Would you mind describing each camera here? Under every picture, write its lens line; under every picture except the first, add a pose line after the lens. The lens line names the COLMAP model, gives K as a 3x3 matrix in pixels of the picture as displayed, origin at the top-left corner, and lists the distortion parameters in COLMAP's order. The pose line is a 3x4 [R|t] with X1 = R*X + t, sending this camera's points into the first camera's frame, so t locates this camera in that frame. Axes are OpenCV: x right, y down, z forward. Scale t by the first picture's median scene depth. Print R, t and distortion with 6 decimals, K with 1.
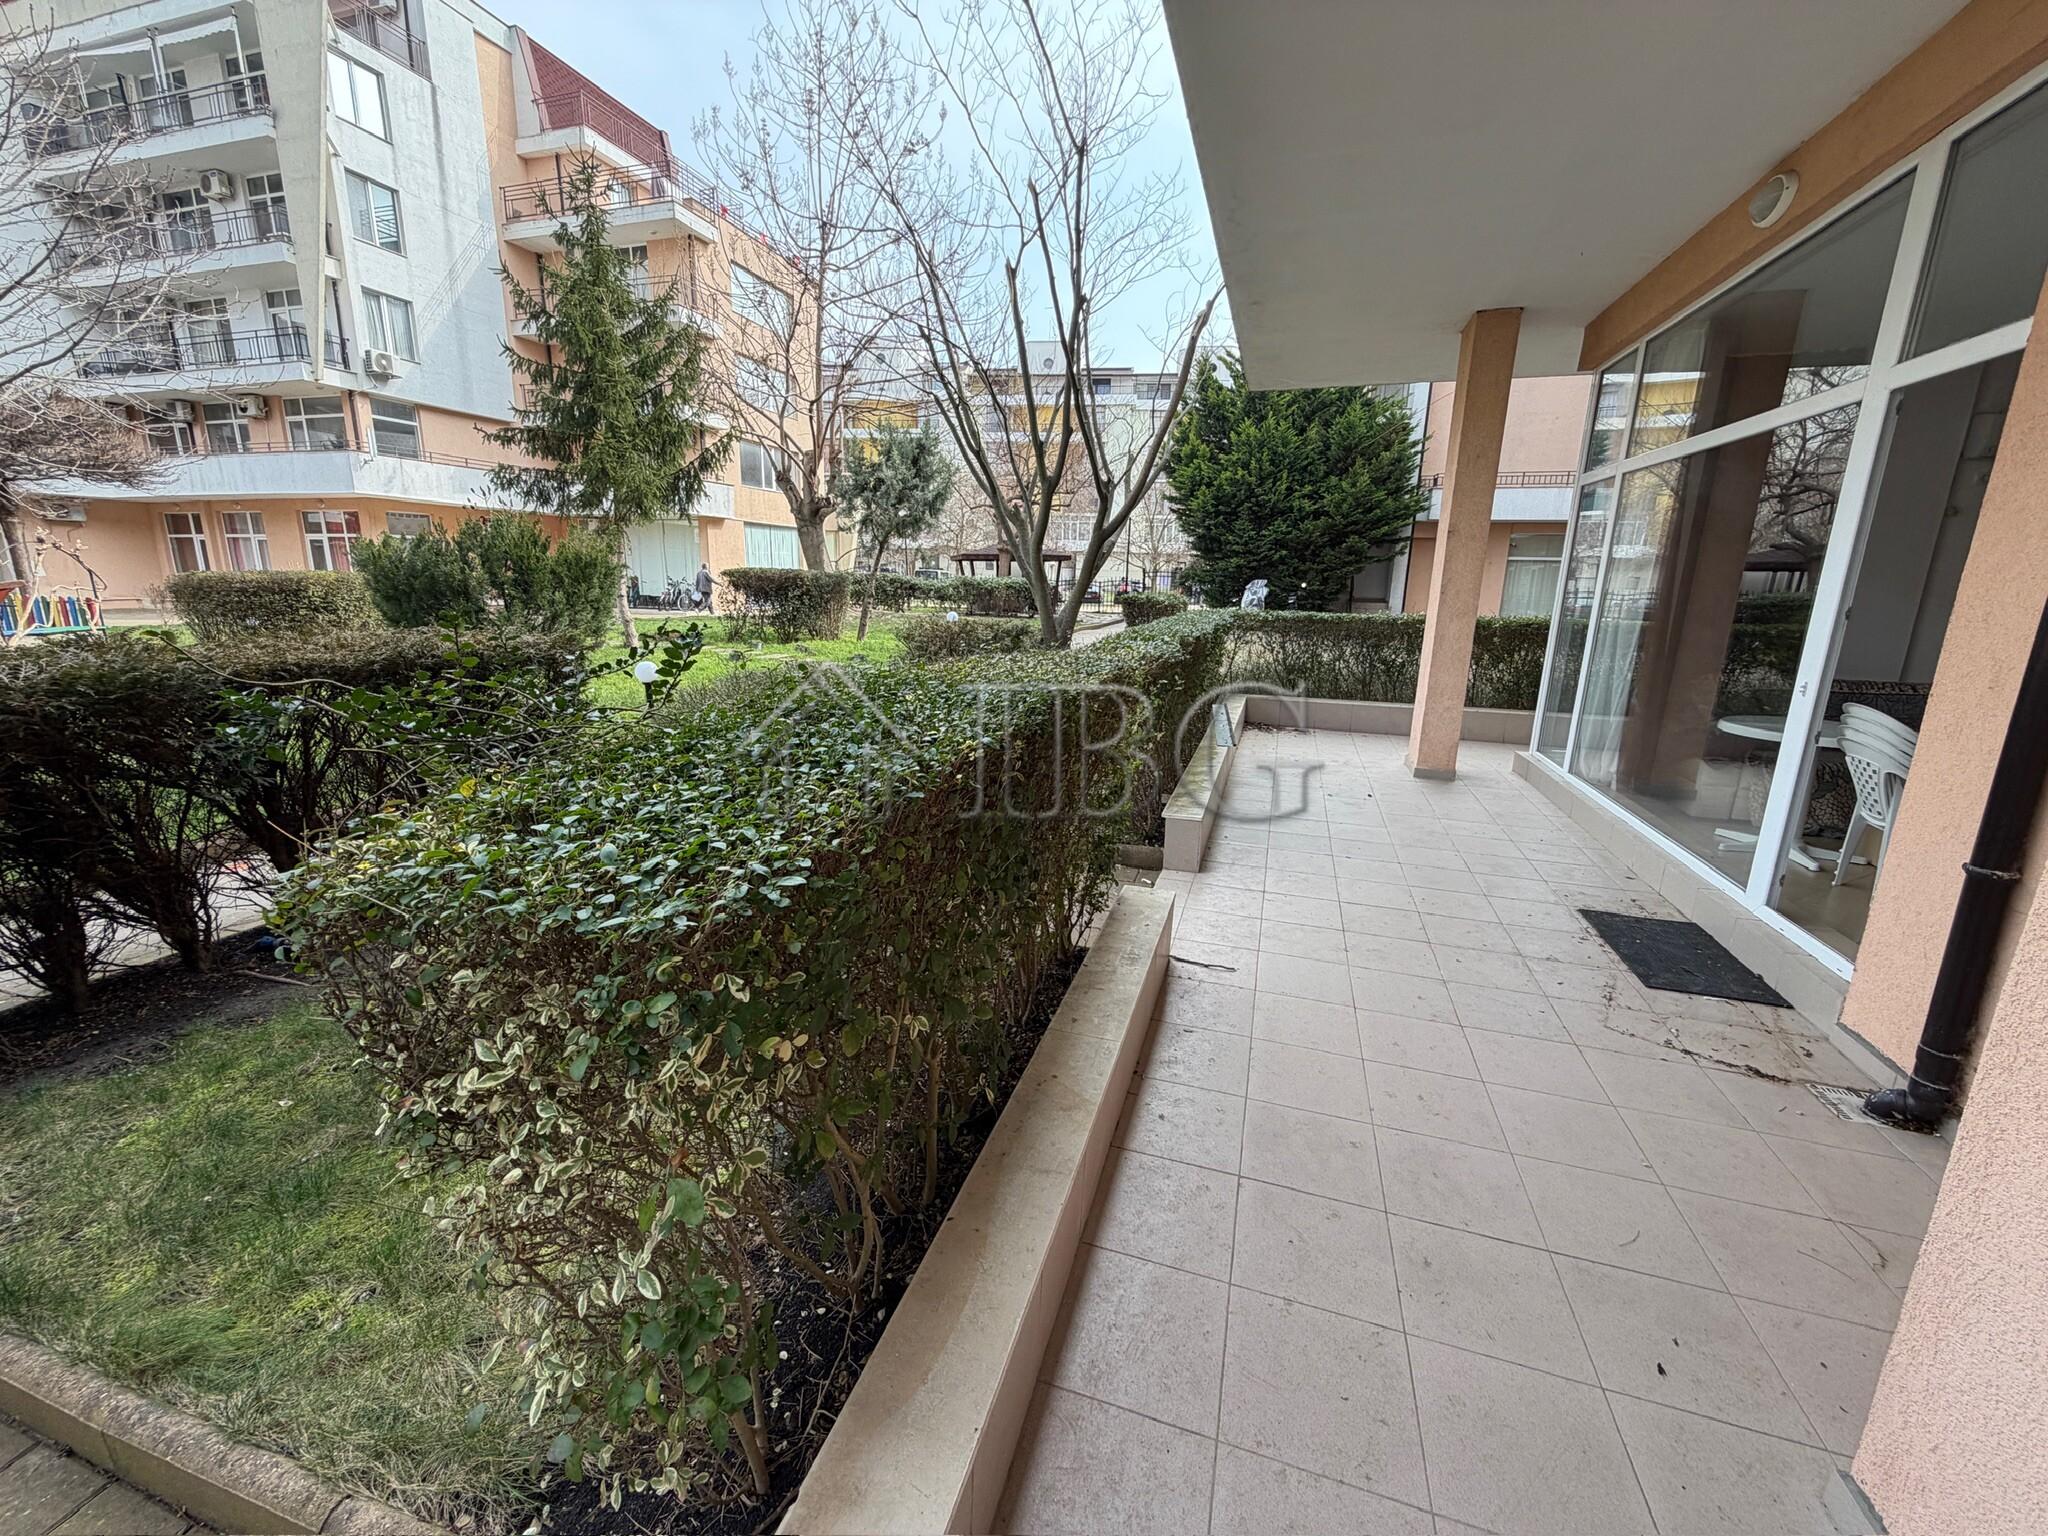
lens RADIAL K [[816.0, 0, 1020.5], [0, 816.0, 764.9], [0, 0, 1]] dist [-0.000032, 0.000184]
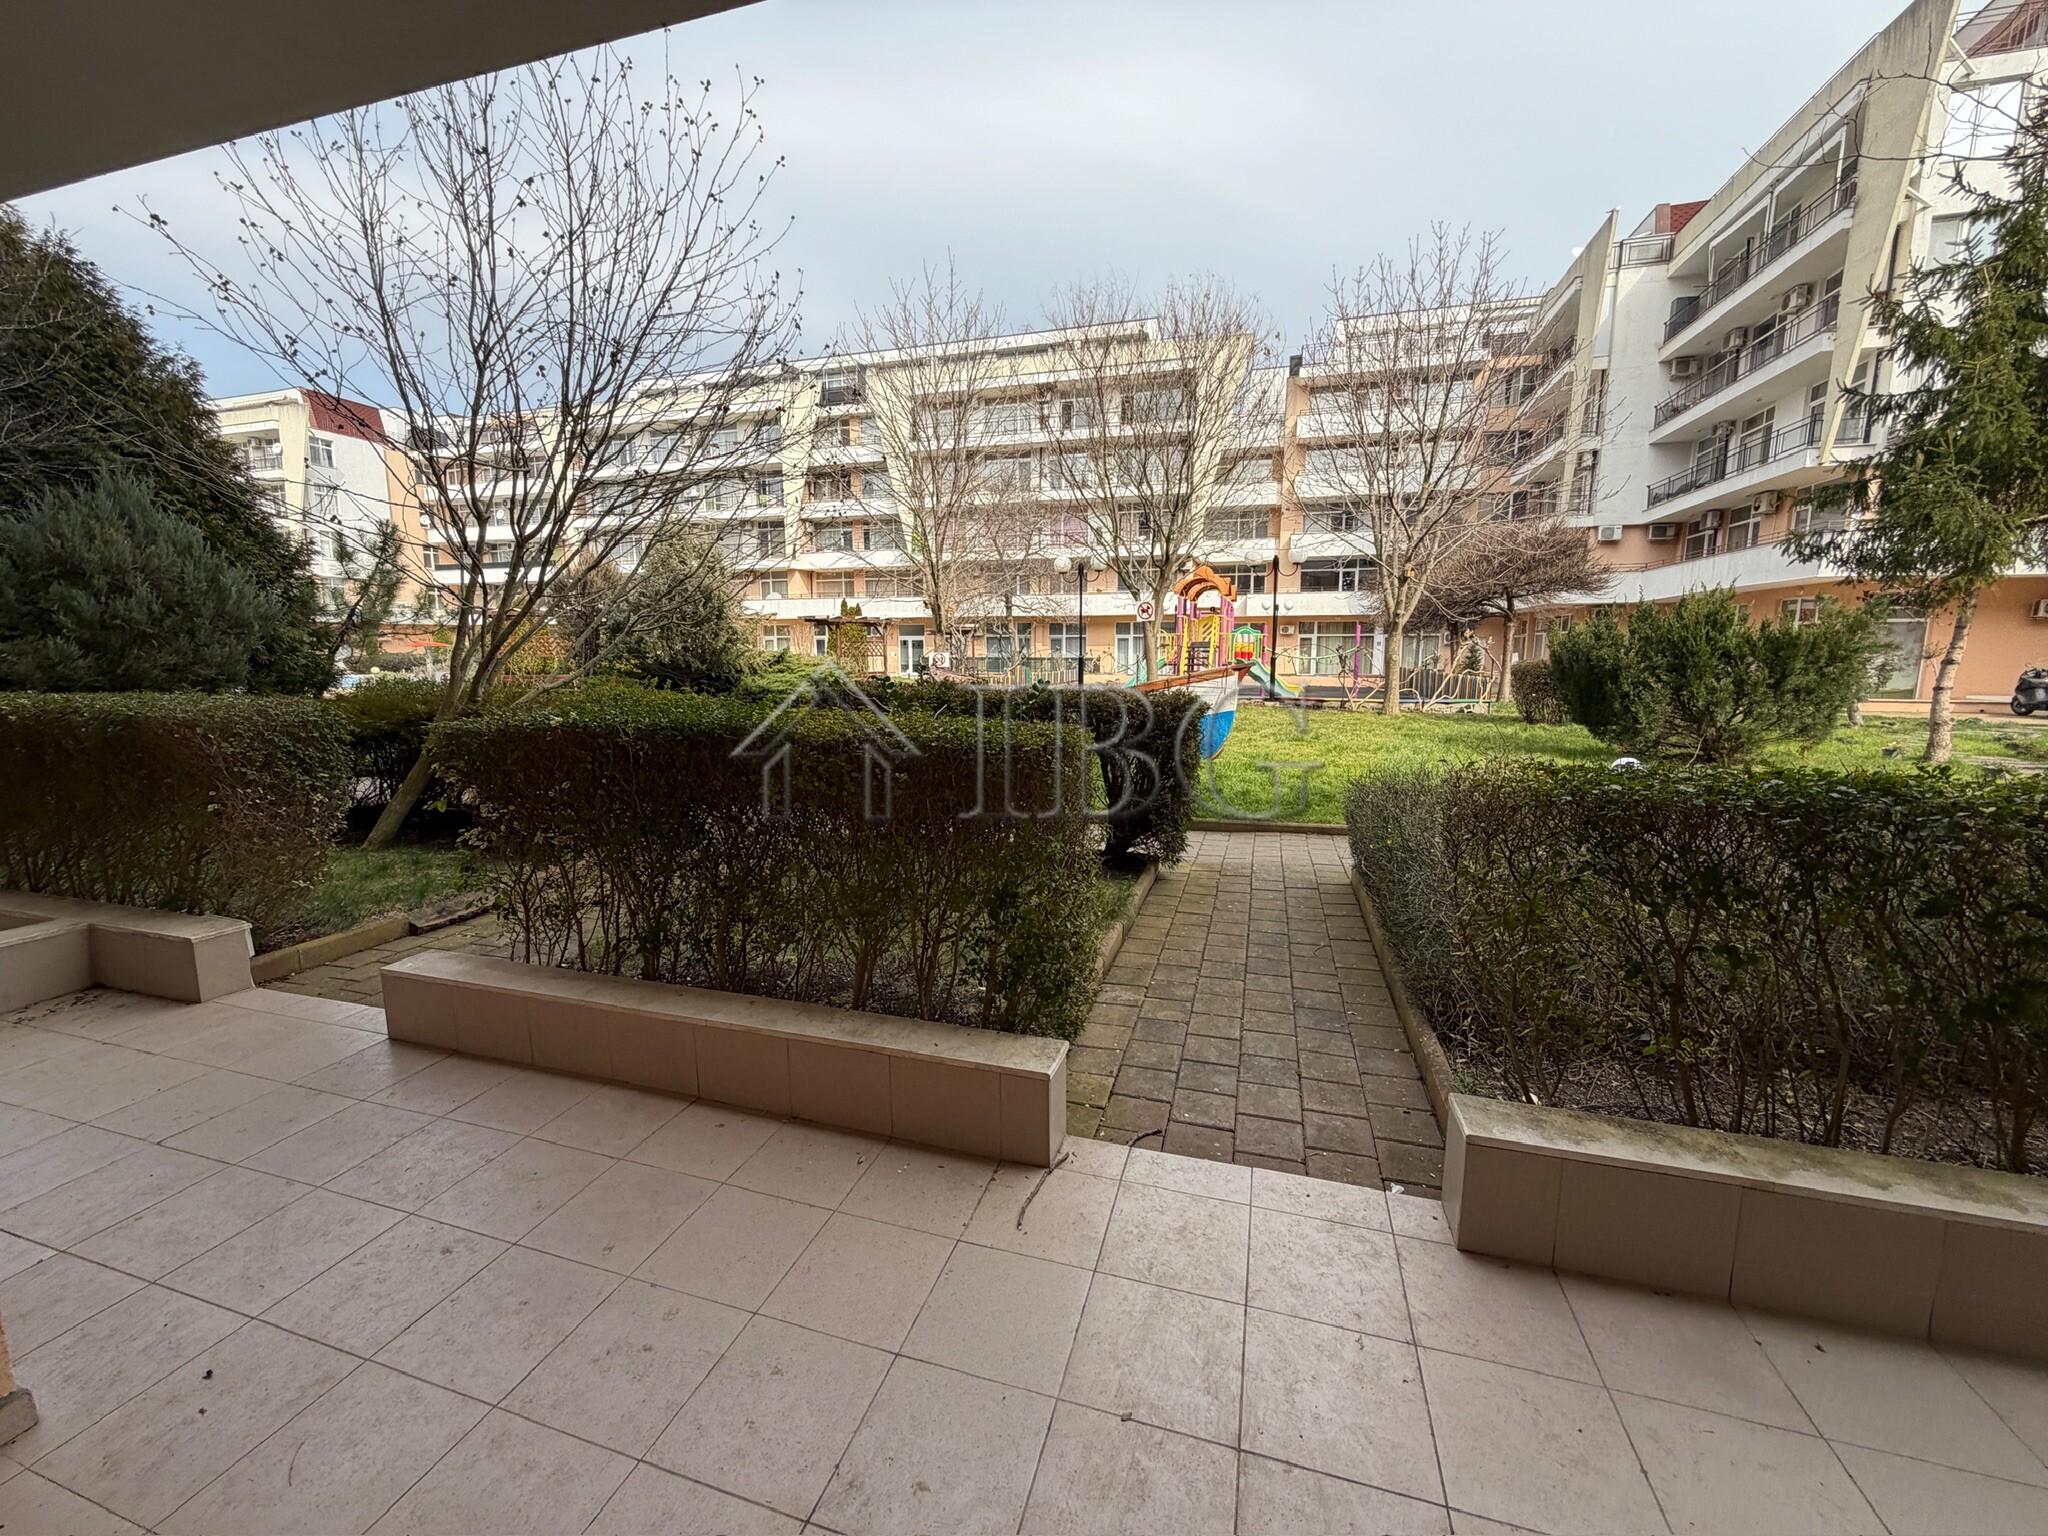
lens RADIAL K [[816.0, 0, 1020.5], [0, 816.0, 764.9], [0, 0, 1]] dist [-0.000032, 0.000184]
pose [[0.015880, 0.121866, -0.992420, 0.119845], [-0.227842, 0.966873, 0.115083, -0.025992], [0.973569, 0.224288, 0.043120, 0.122711]]
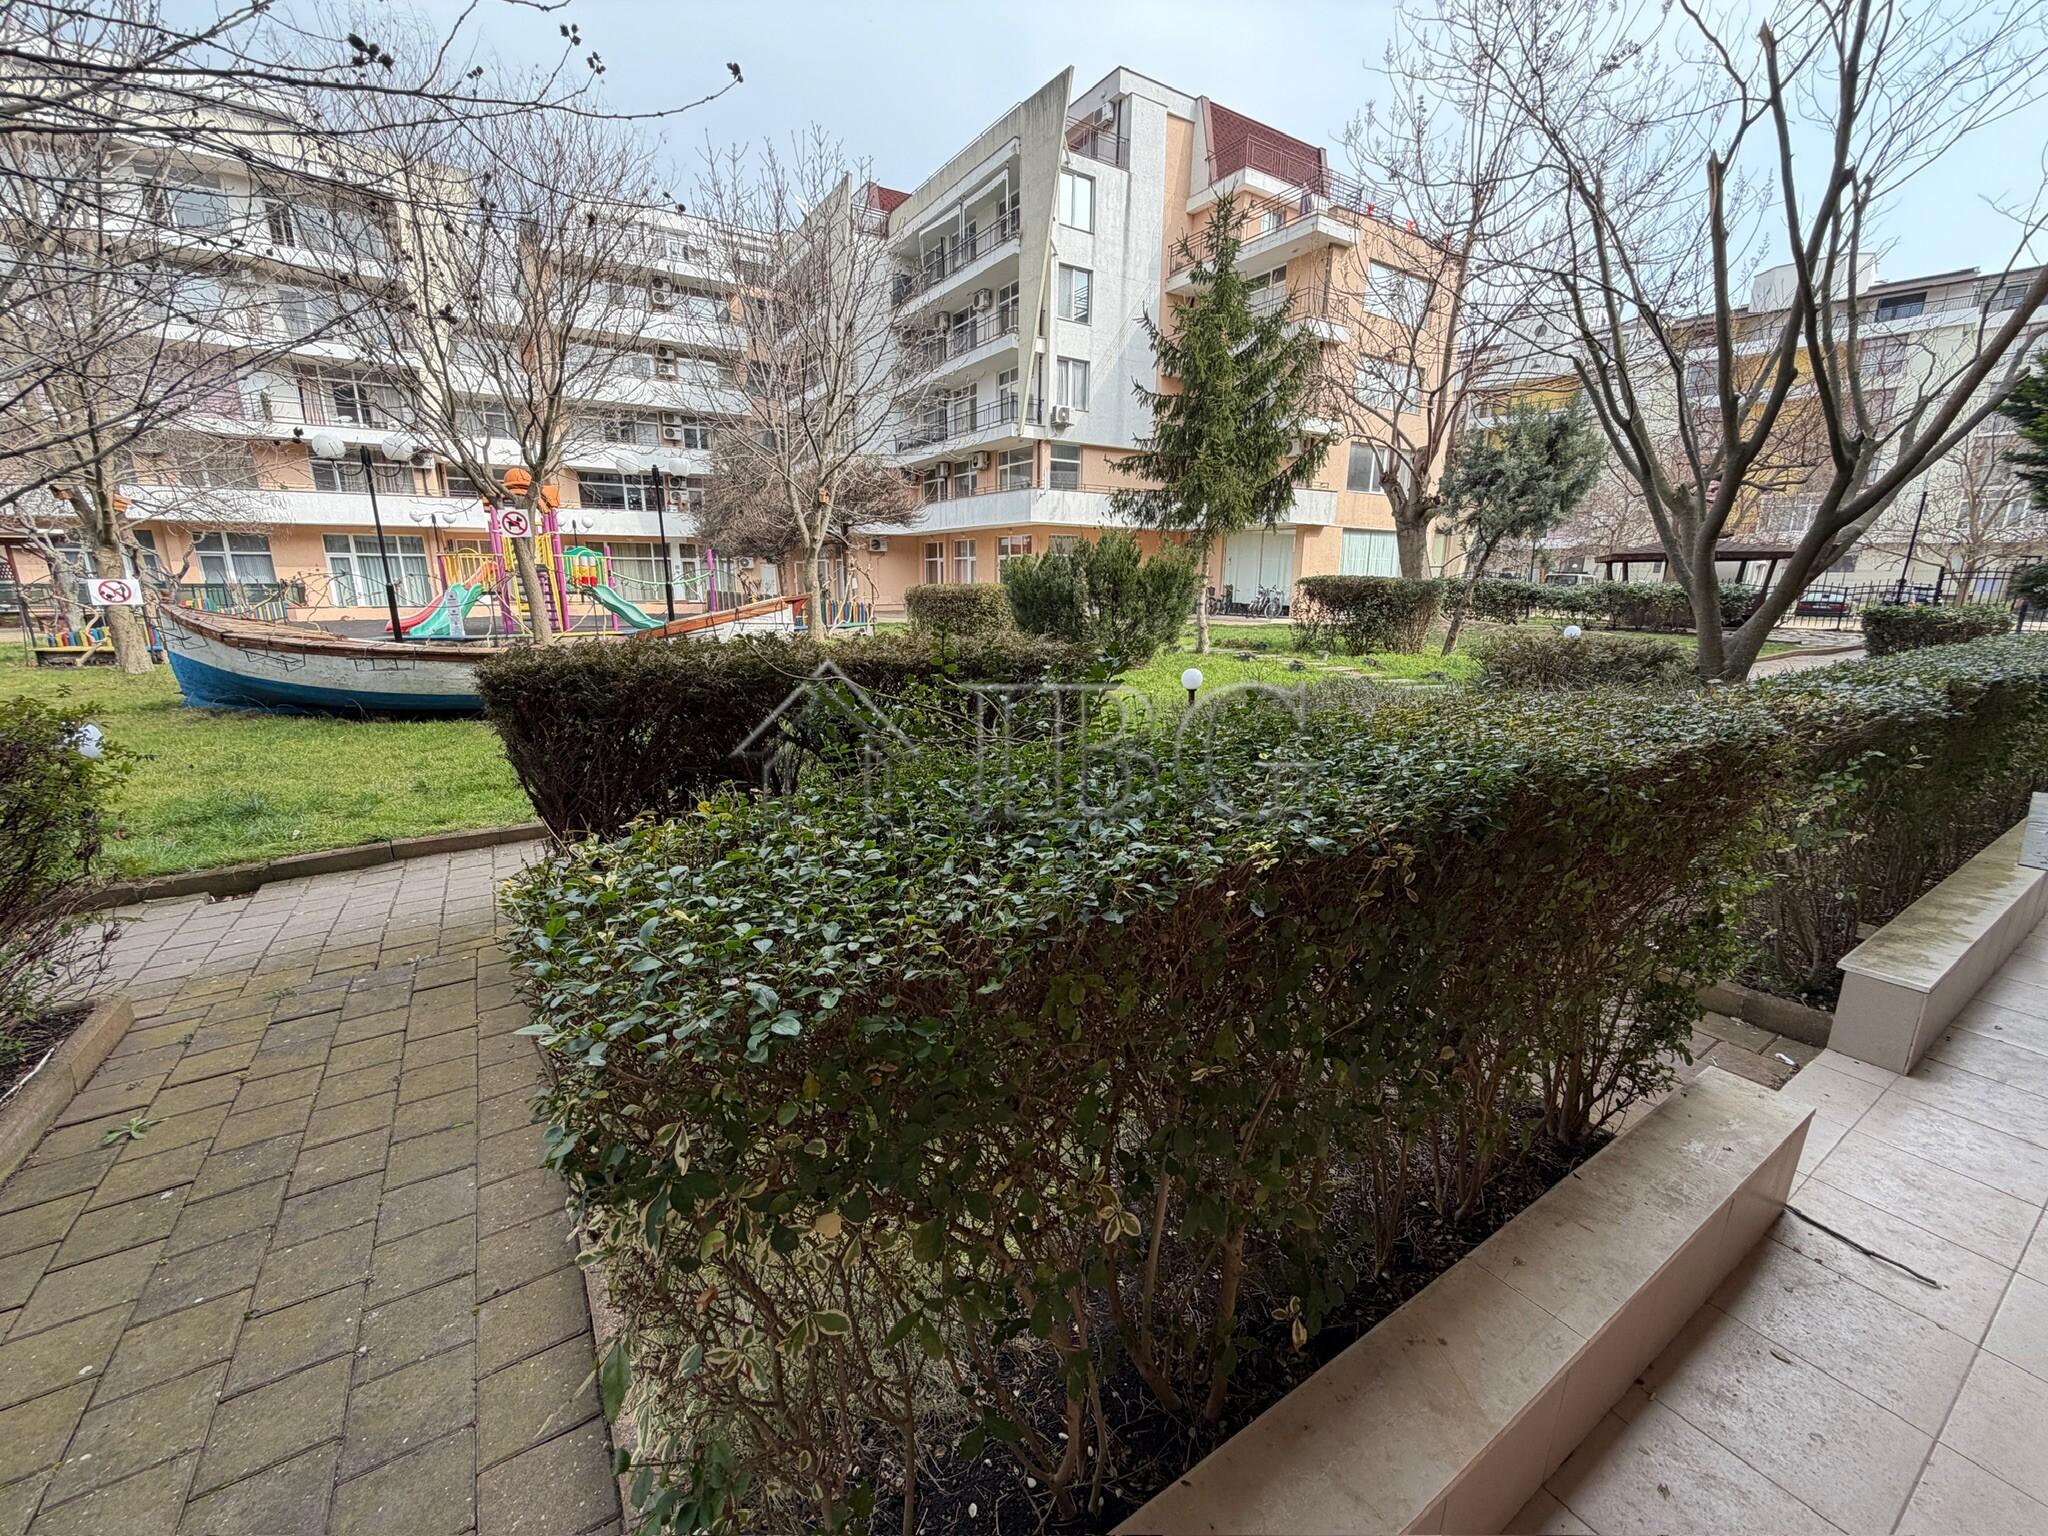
lens RADIAL K [[816.0, 0, 1020.5], [0, 816.0, 764.9], [0, 0, 1]] dist [-0.000032, 0.000184]
pose [[0.769830, 0.129621, -0.624949, 0.013202], [-0.135159, 0.990062, 0.038857, -0.006259], [0.623774, 0.054554, 0.779698, 0.024228]]
